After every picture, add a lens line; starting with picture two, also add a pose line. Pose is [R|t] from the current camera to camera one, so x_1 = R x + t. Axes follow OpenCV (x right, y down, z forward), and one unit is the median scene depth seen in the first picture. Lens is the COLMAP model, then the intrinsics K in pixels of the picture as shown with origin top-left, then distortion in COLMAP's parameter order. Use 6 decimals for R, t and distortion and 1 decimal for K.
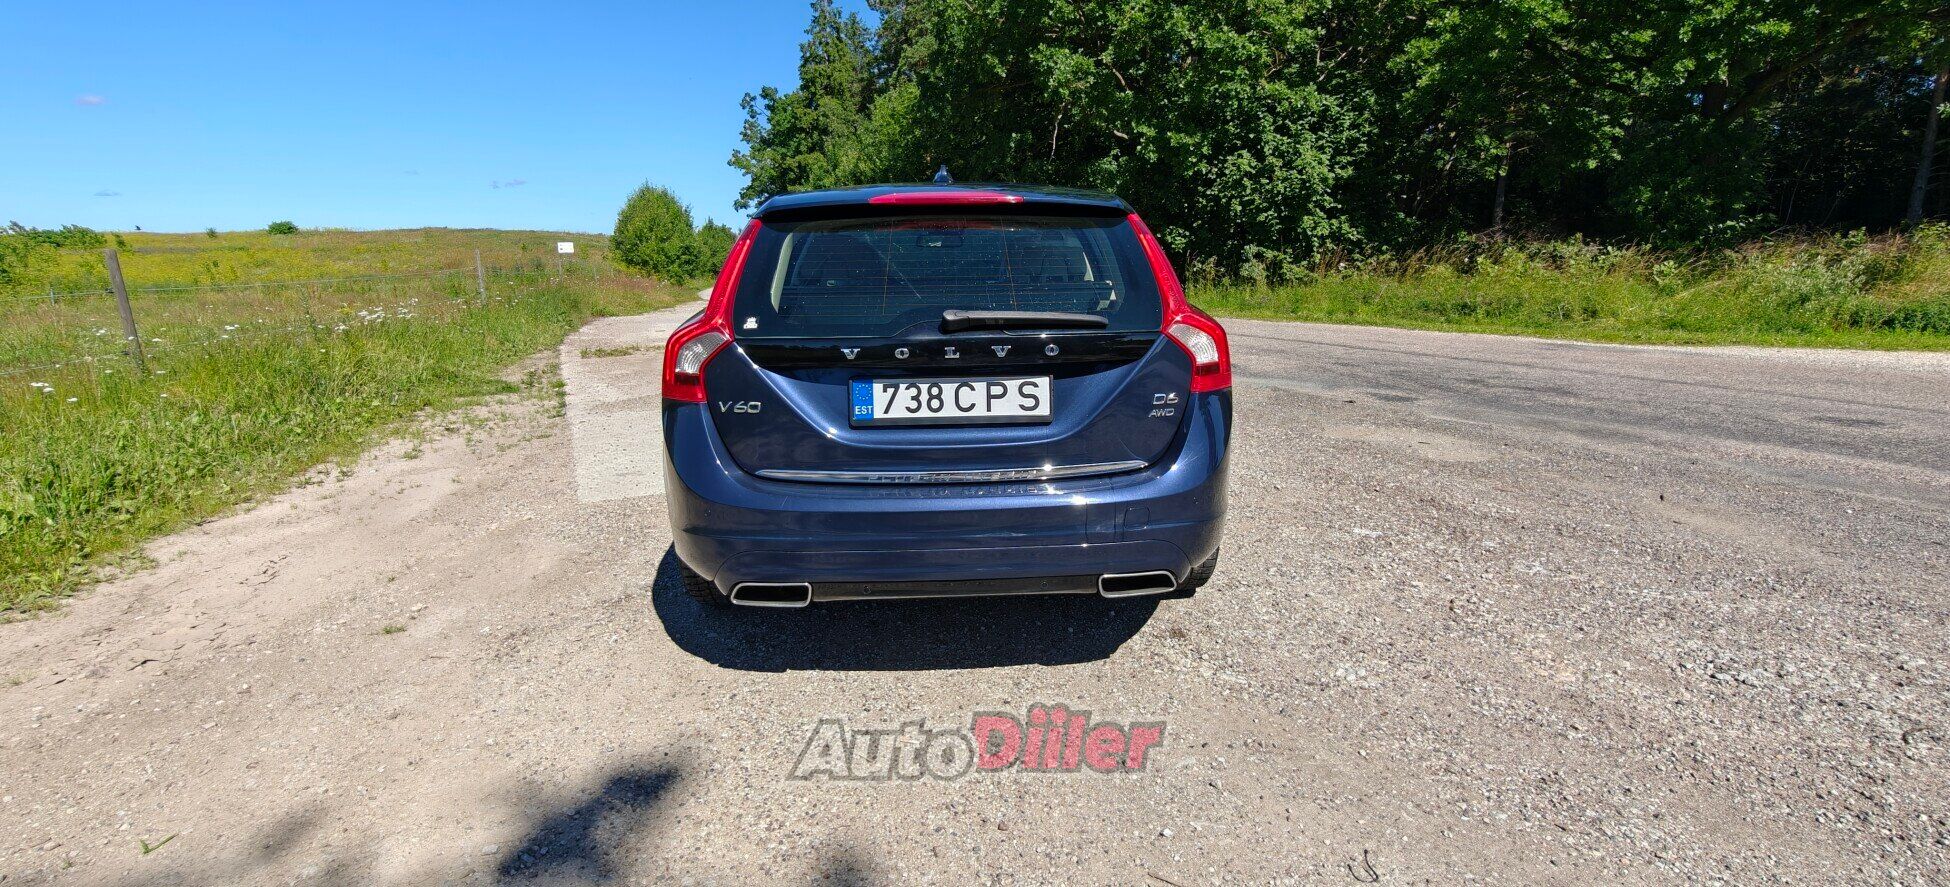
lens RADIAL K [[895.7, 0, 975.0], [0, 895.7, 443.5], [0, 0, 1]] dist [-0.002473, -0.000785]
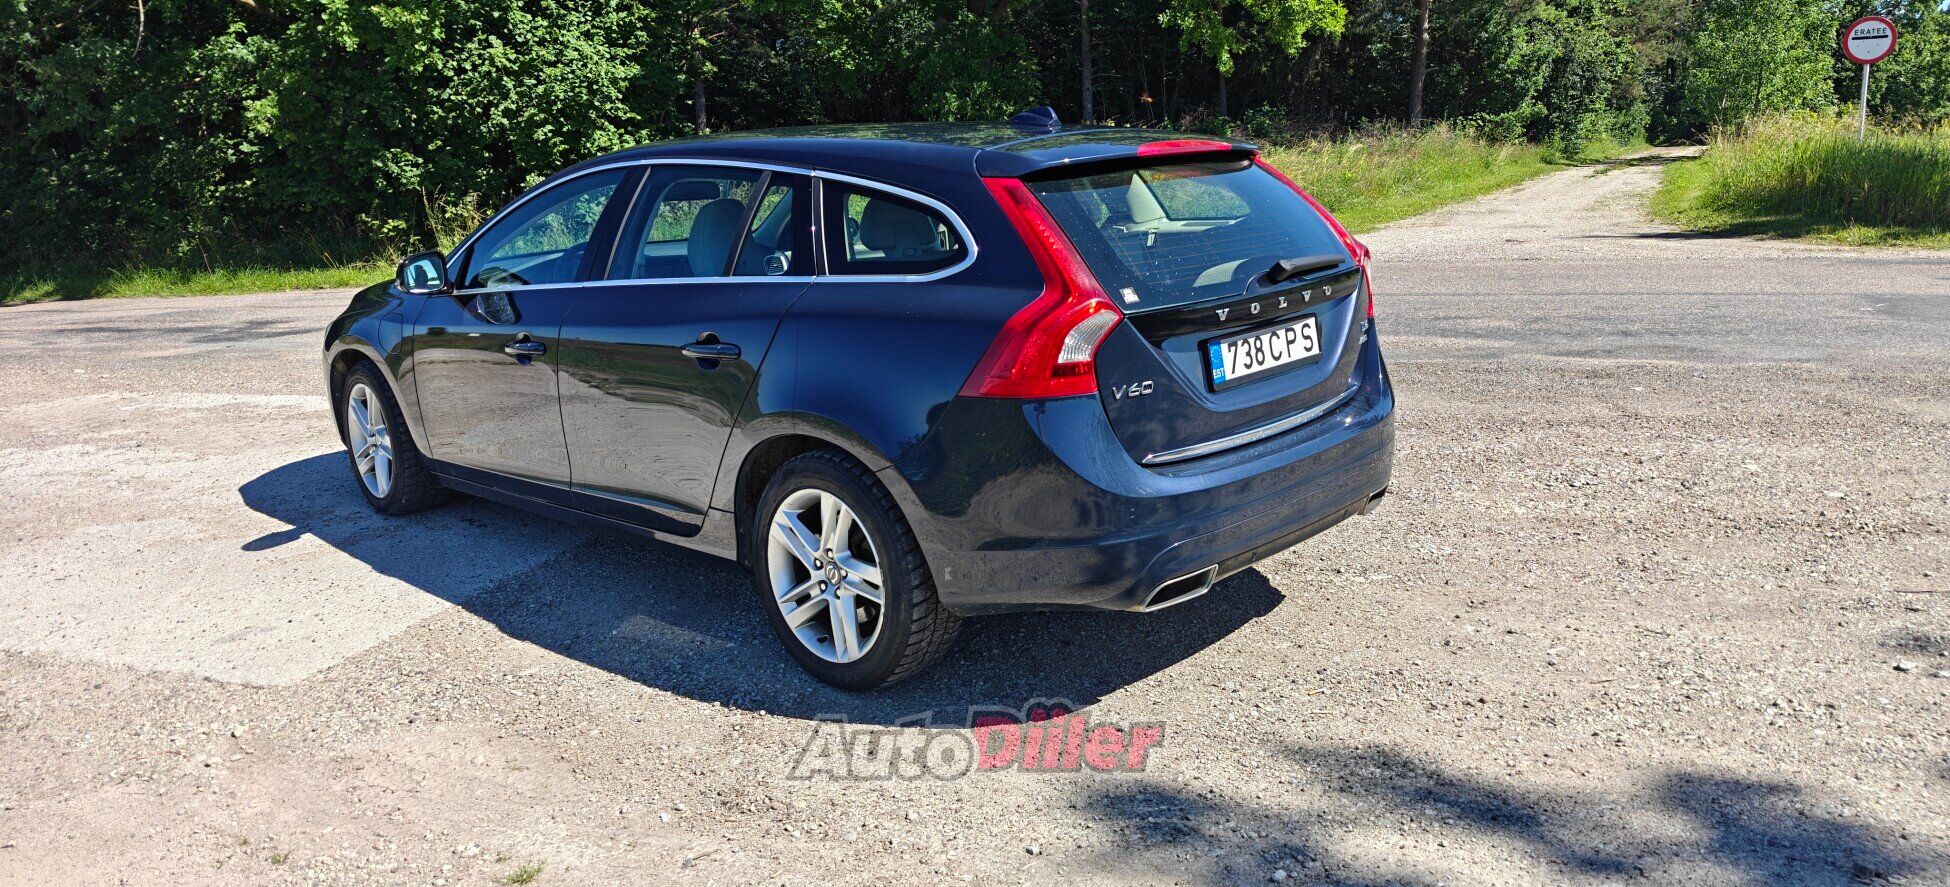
lens RADIAL K [[1350.5, 0, 975.0], [0, 1350.5, 443.5], [0, 0, 1]] dist [0.115062, -0.154072]
pose [[0.715927, -0.176491, 0.675500, -0.196184], [0.188984, 0.980390, 0.055858, -0.014140], [-0.672112, 0.087668, 0.735242, 0.017929]]
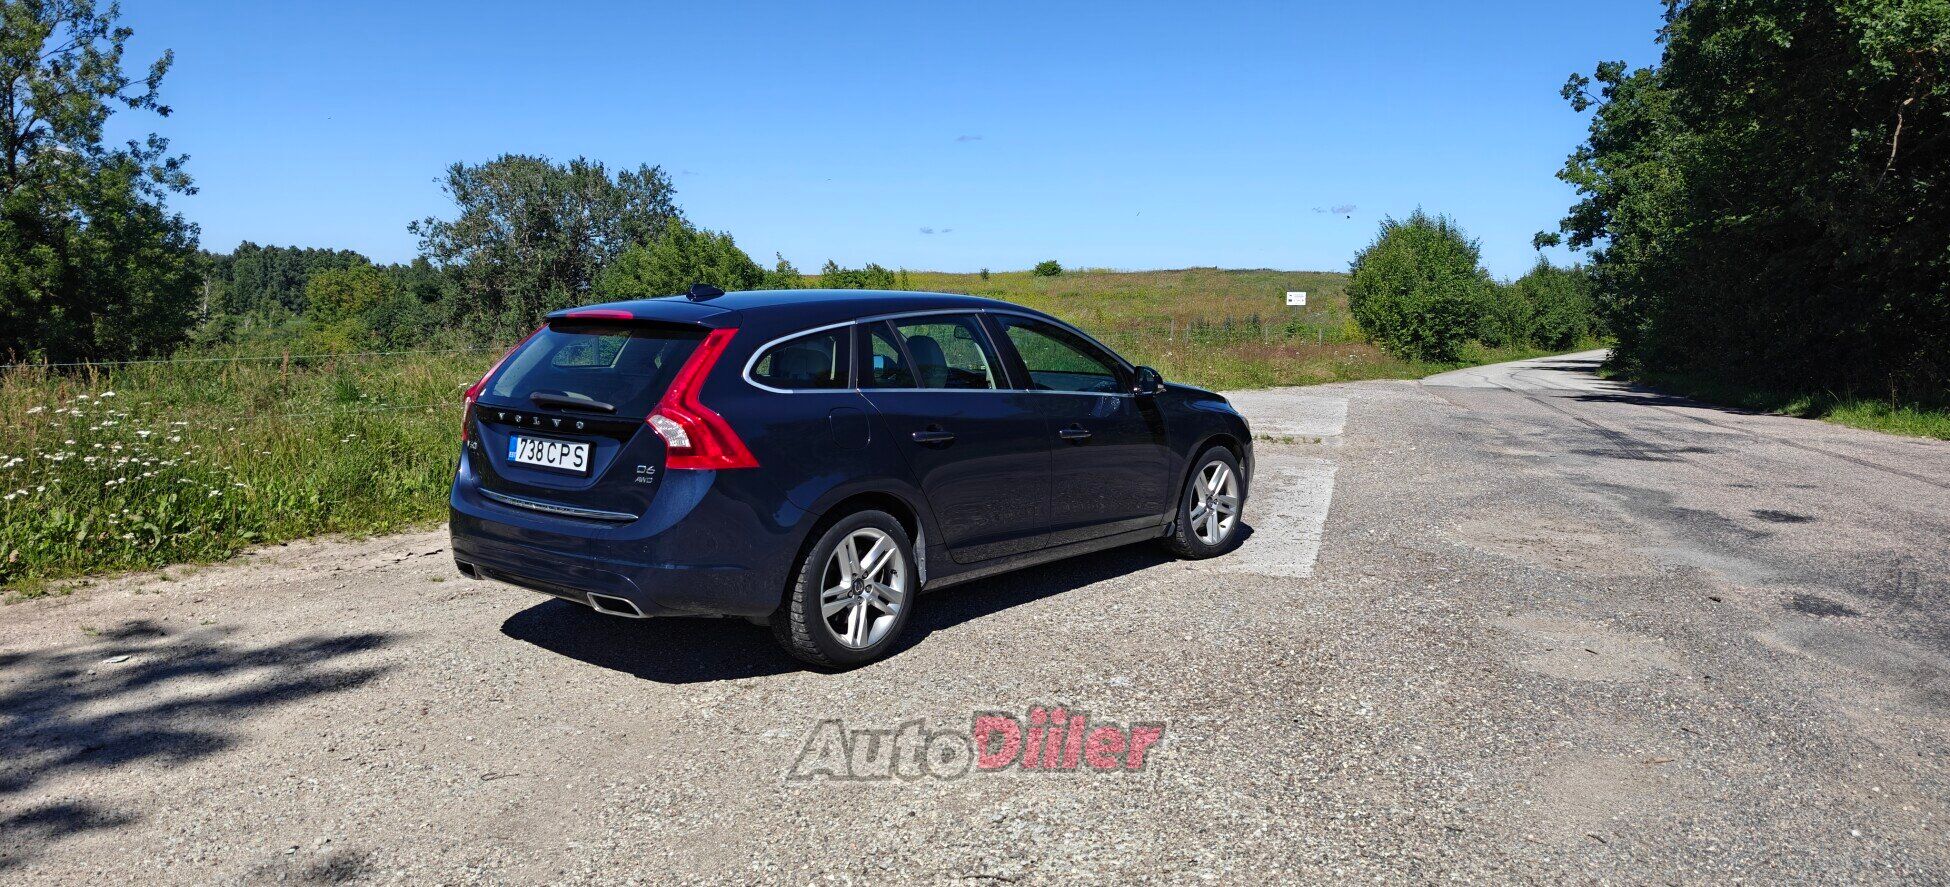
lens RADIAL K [[1350.5, 0, 975.0], [0, 1350.5, 443.5], [0, 0, 1]] dist [0.115062, -0.154072]
pose [[0.736713, 0.091535, -0.669982, 0.299852], [-0.161430, 0.985955, -0.042805, -0.012555], [0.656654, 0.139690, 0.741142, -0.029437]]
